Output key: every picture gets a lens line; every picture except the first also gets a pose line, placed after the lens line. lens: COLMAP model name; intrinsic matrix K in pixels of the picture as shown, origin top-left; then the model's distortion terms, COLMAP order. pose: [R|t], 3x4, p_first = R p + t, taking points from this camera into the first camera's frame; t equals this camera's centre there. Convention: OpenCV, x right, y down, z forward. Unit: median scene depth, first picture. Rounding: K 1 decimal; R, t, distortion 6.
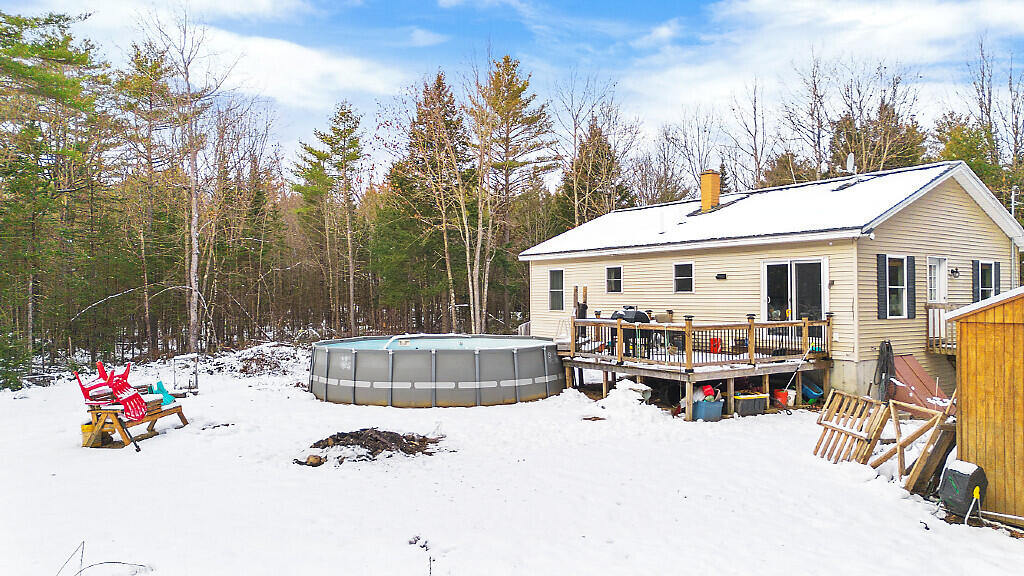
lens RADIAL K [[711.9, 0, 525.0], [0, 711.9, 283.2], [0, 0, 1]] dist [0.081572, -0.075286]
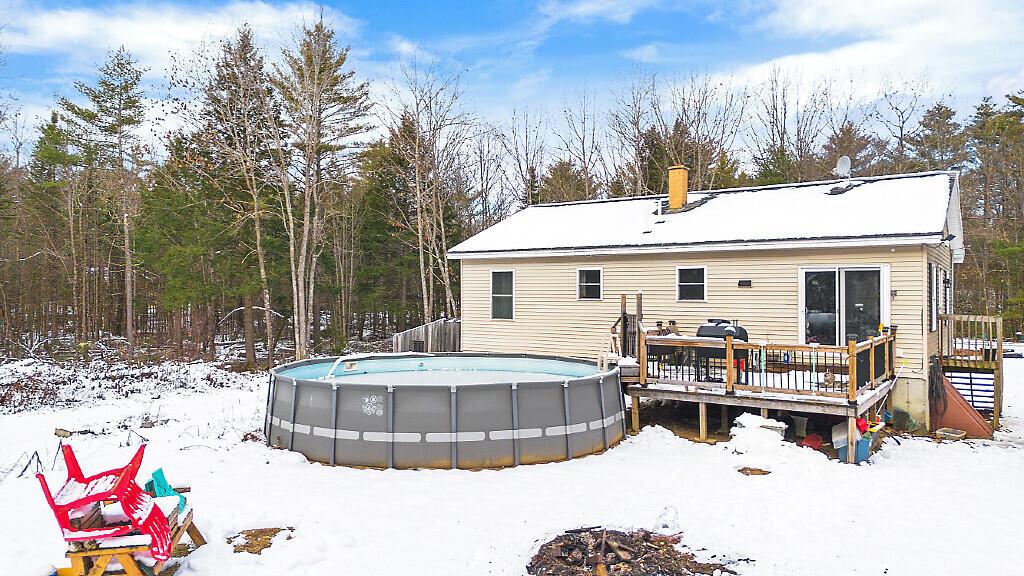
lens RADIAL K [[711.9, 0, 525.0], [0, 711.9, 283.2], [0, 0, 1]] dist [0.081572, -0.075286]
pose [[0.937238, 0.013881, 0.348415, -0.241063], [-0.014041, 0.999899, -0.002066, -0.003265], [-0.348409, -0.002956, 0.937338, 0.218829]]
